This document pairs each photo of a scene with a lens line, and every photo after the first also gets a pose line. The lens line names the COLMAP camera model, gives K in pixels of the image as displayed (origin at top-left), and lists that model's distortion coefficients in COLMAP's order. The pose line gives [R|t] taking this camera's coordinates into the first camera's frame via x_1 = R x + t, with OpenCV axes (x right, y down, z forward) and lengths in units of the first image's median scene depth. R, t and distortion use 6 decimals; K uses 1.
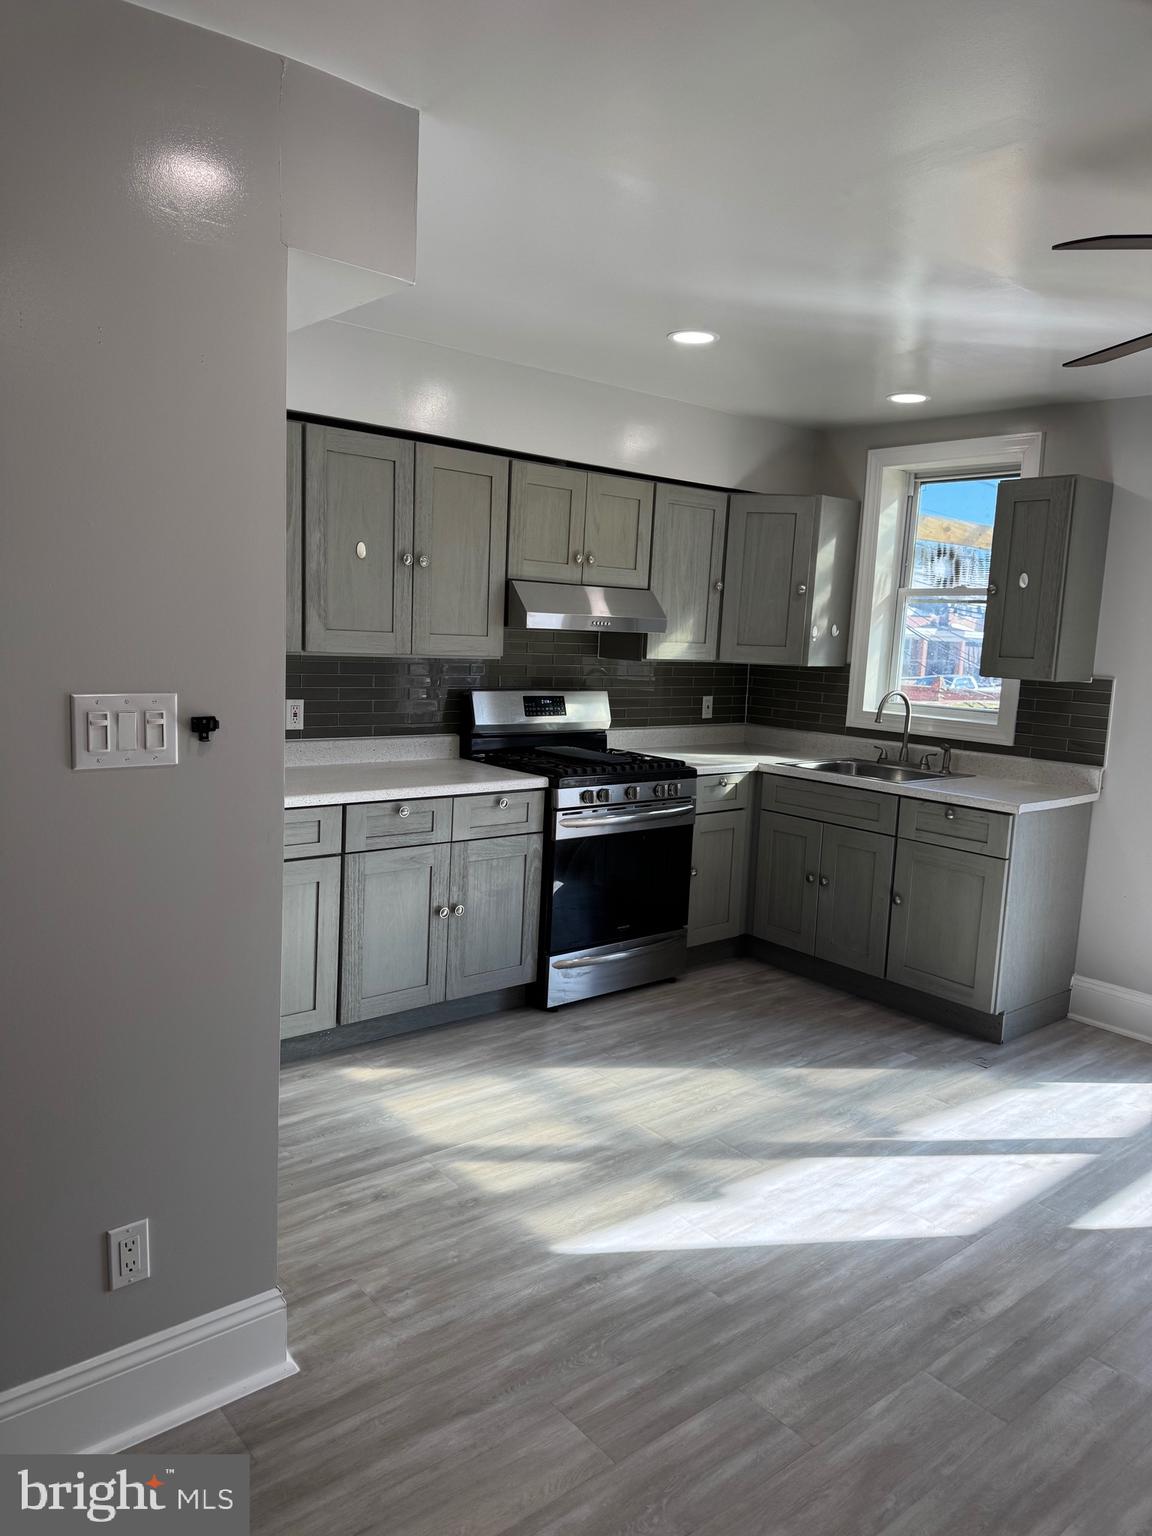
lens RADIAL K [[1080.7, 0, 574.9], [0, 1080.7, 772.2], [0, 0, 1]] dist [0.055080, -0.064050]
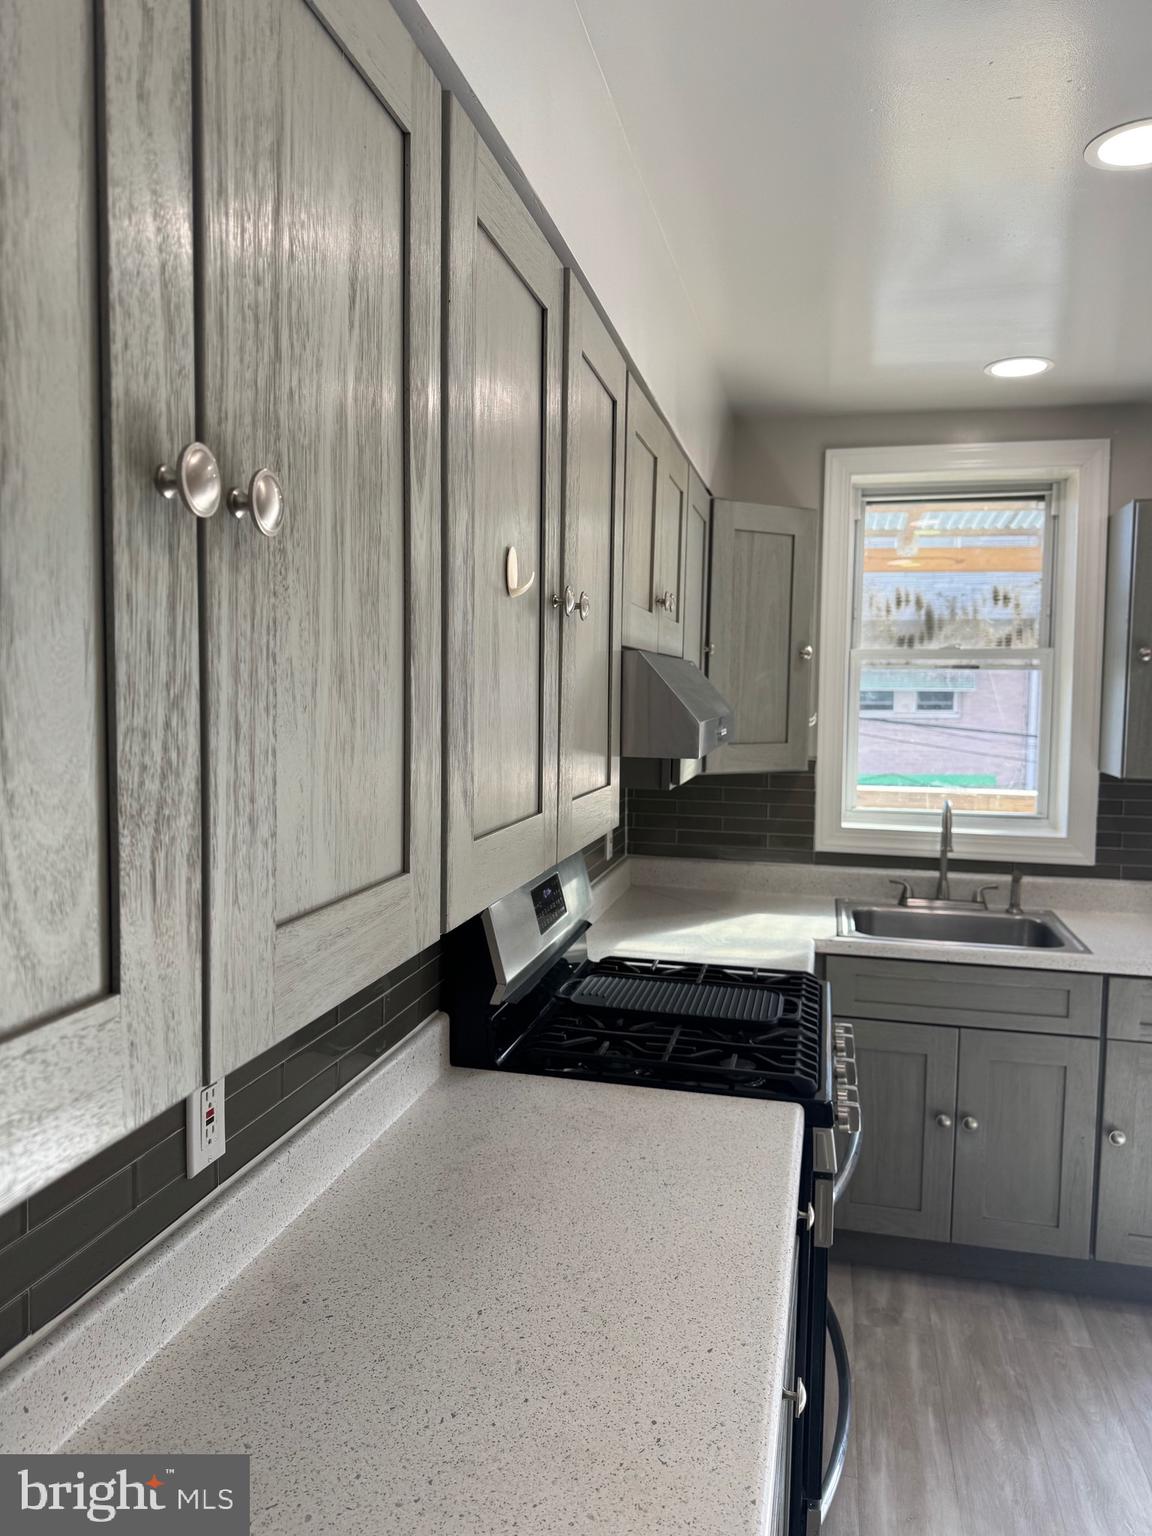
lens RADIAL K [[1080.7, 0, 580.2], [0, 1080.7, 756.1], [0, 0, 1]] dist [0.055080, -0.064050]
pose [[0.795884, -0.070416, 0.601340, -0.298277], [0.100106, 0.994848, -0.015997, -0.115806], [-0.597115, 0.072929, 0.798833, 0.597039]]
